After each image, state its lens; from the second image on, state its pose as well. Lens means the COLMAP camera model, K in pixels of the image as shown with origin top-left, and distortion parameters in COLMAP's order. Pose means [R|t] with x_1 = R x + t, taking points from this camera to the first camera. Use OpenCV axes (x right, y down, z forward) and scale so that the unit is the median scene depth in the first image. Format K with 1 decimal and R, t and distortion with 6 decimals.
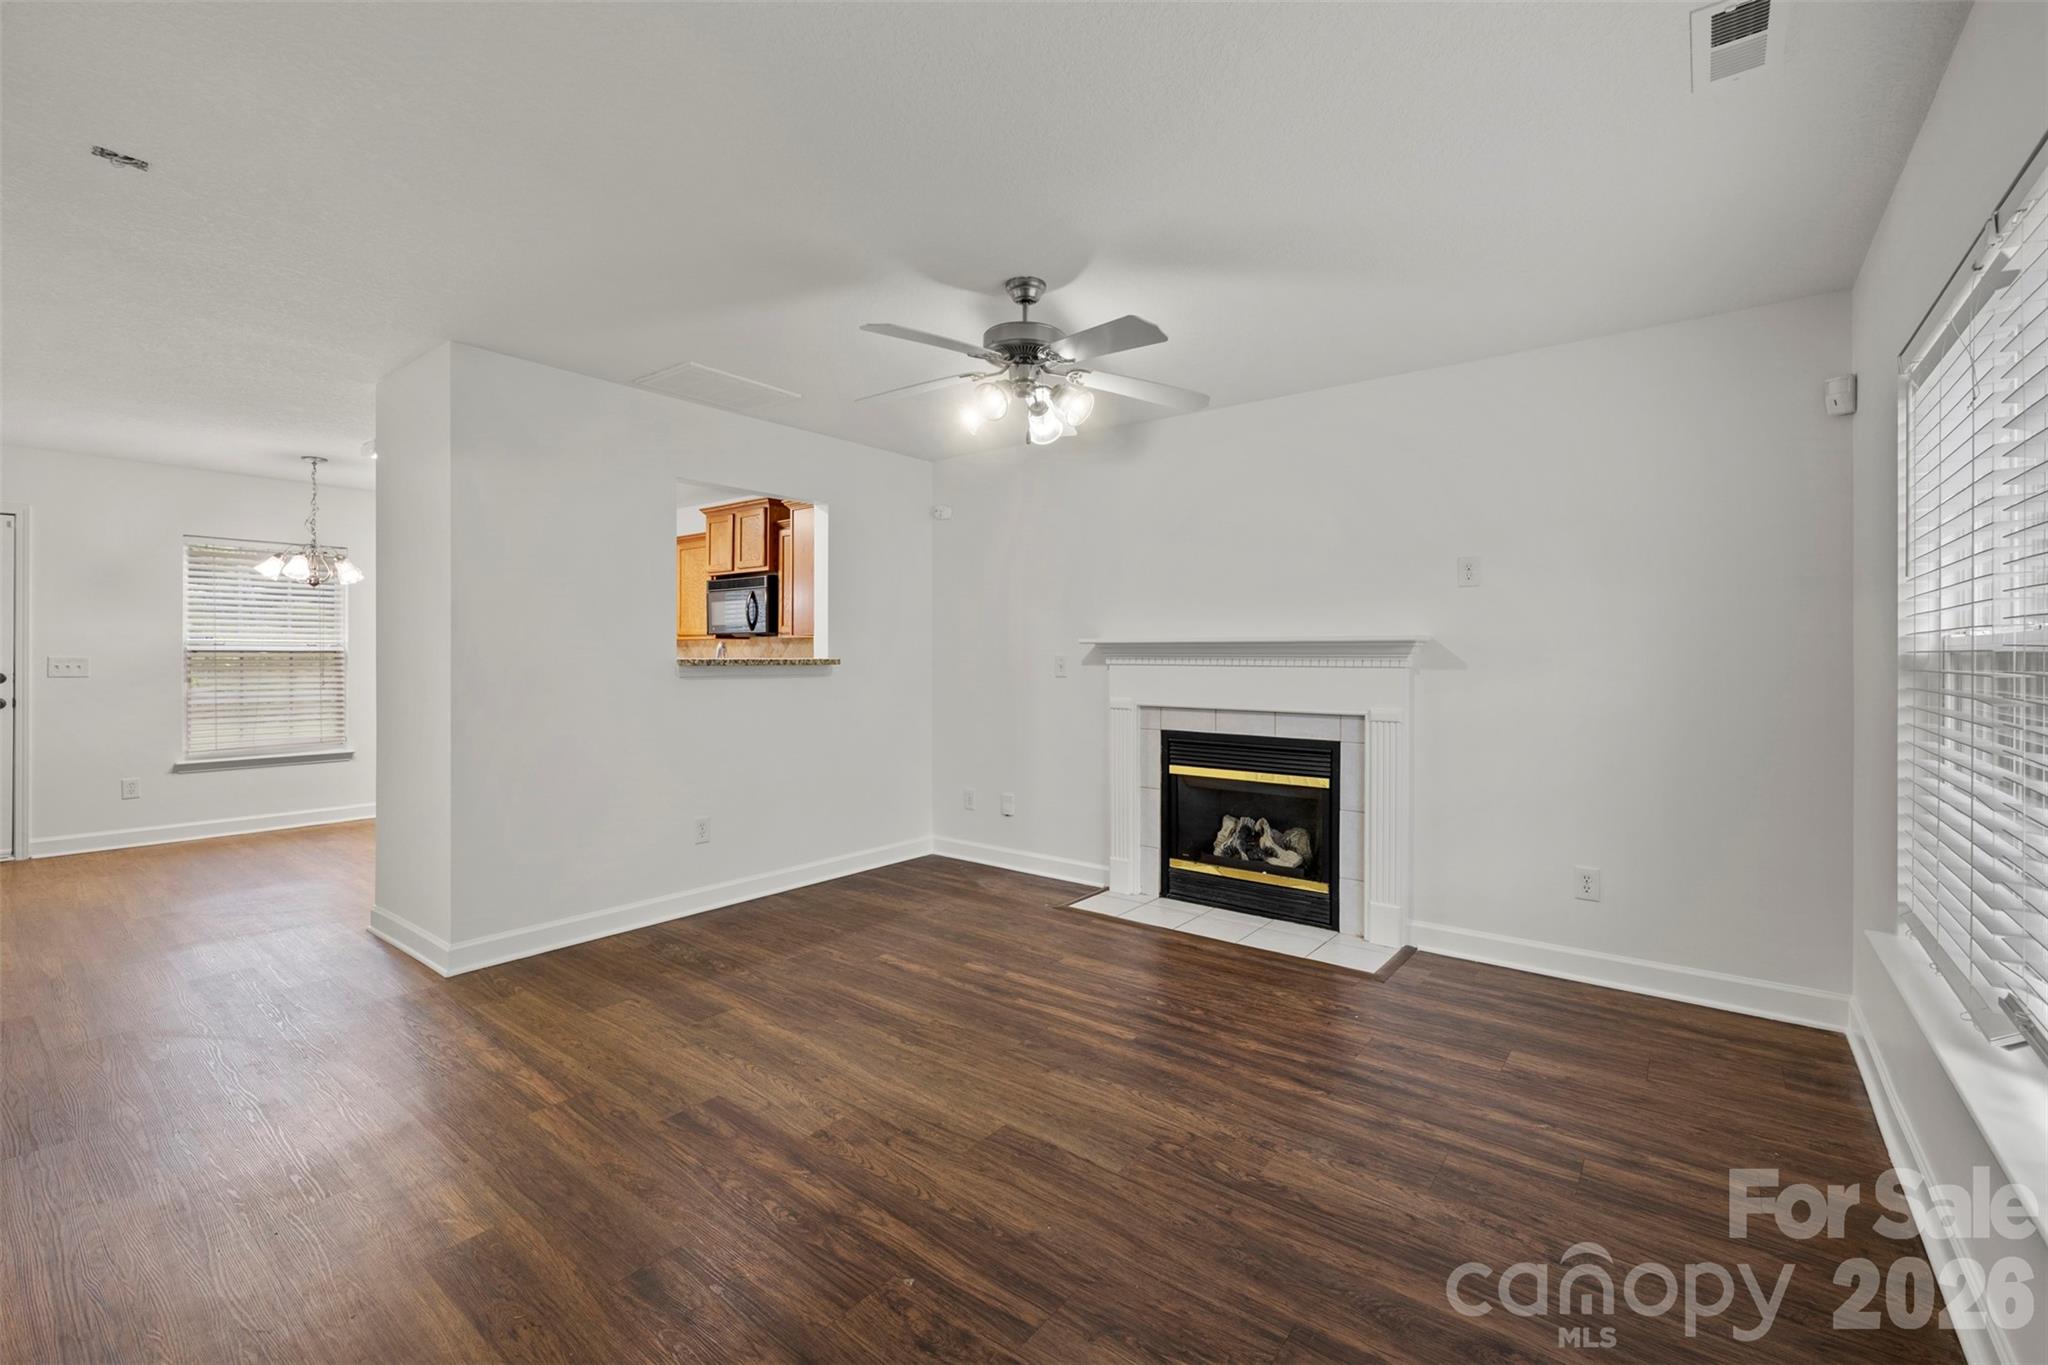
lens RADIAL K [[868.7, 0, 1021.3], [0, 868.7, 651.2], [0, 0, 1]] dist [-0.000591, 0.000788]
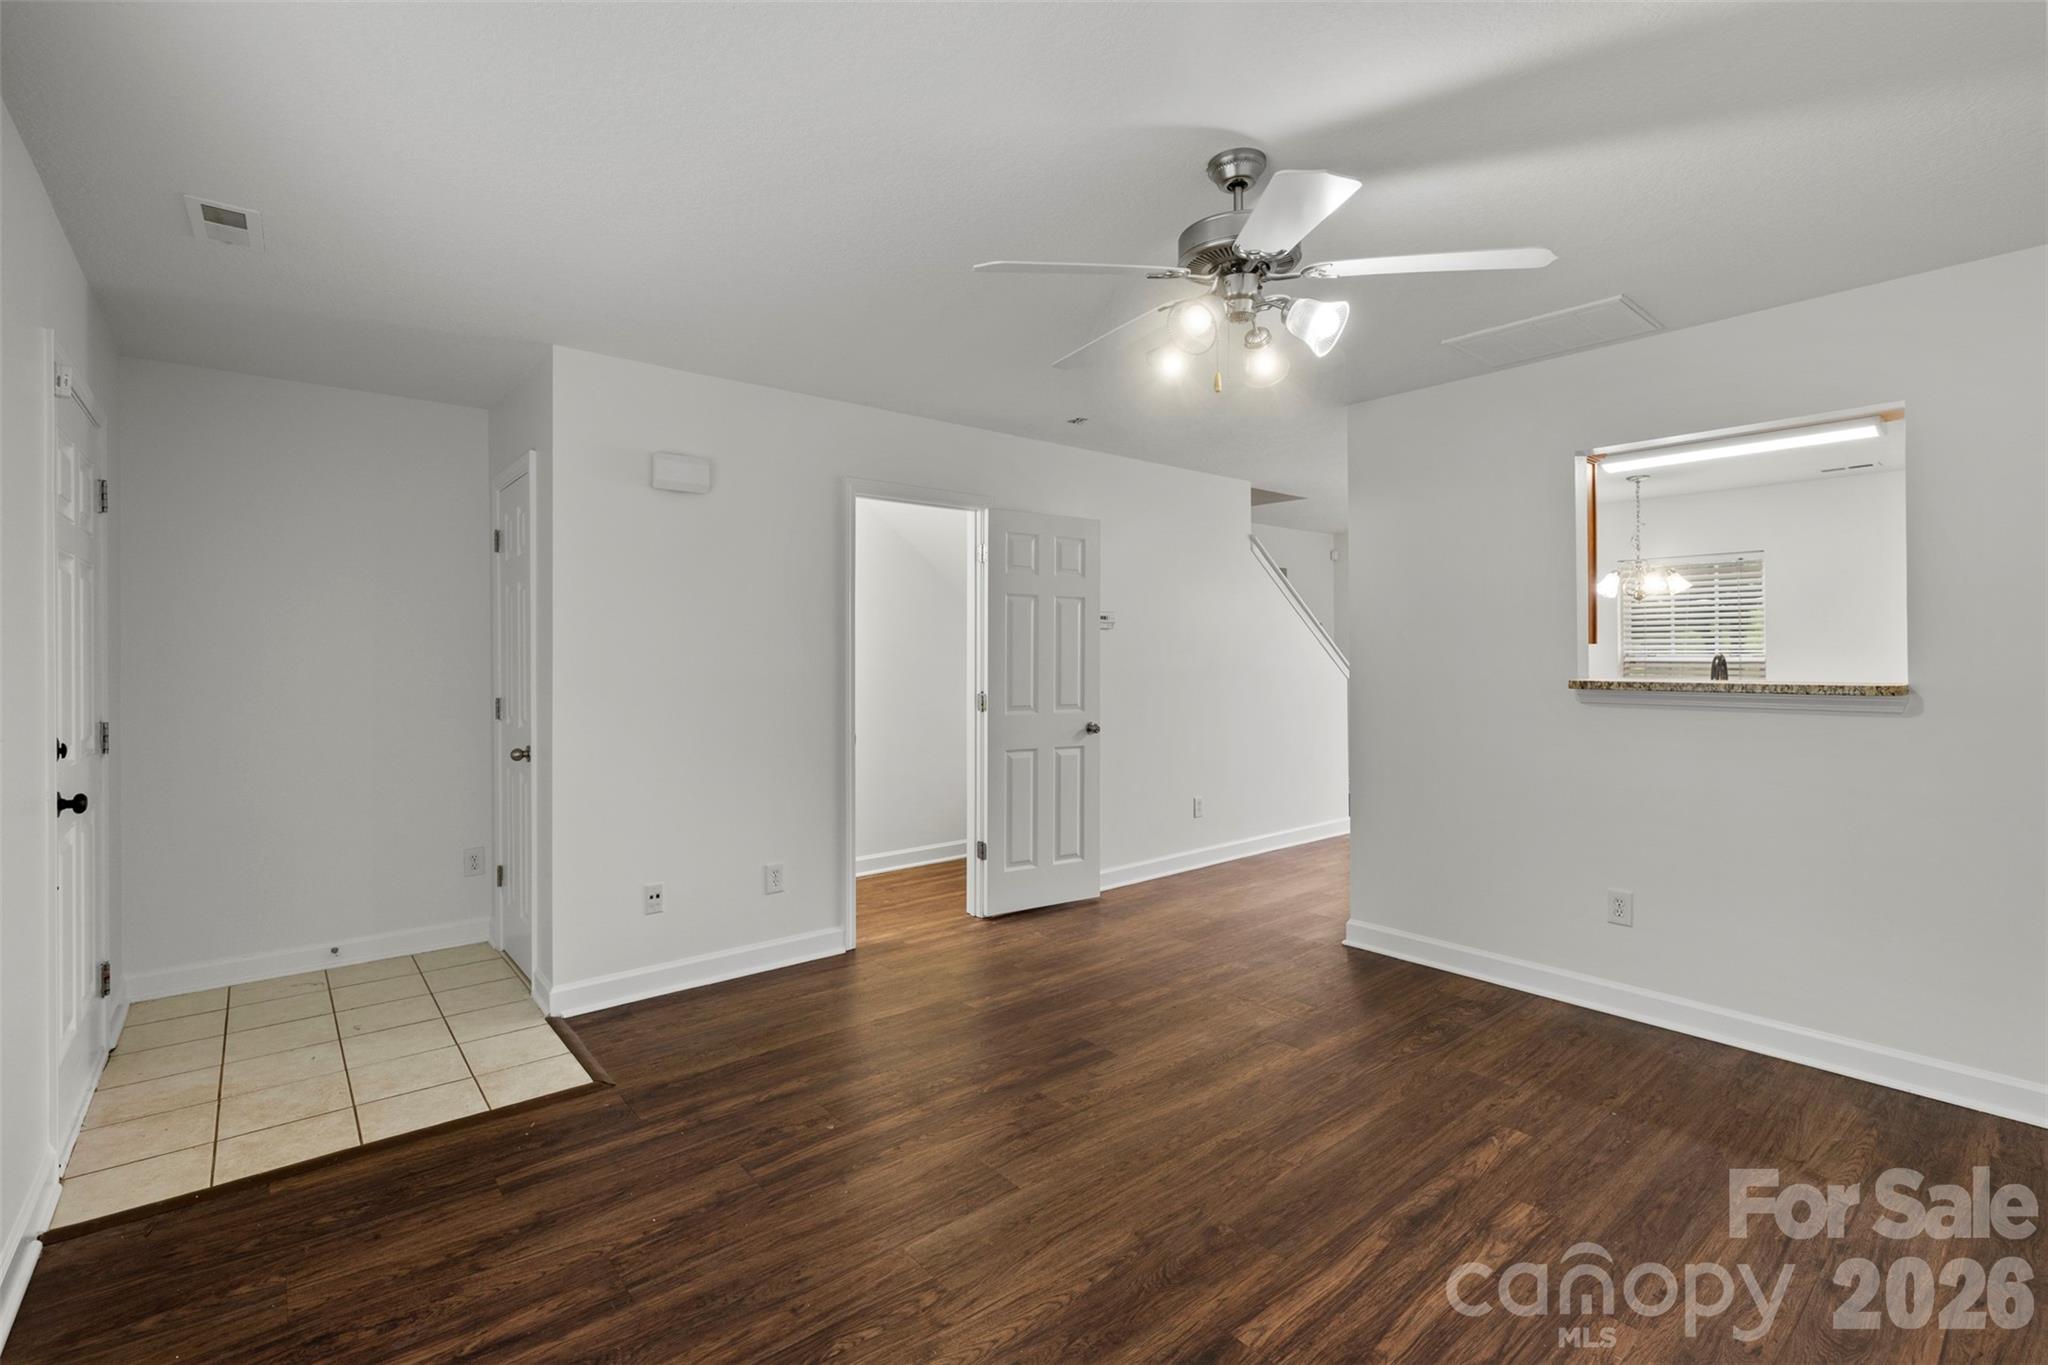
lens RADIAL K [[909.4, 0, 1013.3], [0, 909.4, 631.9], [0, 0, 1]] dist [-0.003527, -0.000328]
pose [[-0.210687, -0.028439, -0.977140, 0.932876], [0.008764, 0.999482, -0.030979, -0.020710], [0.977514, -0.015090, -0.210329, 1.183201]]
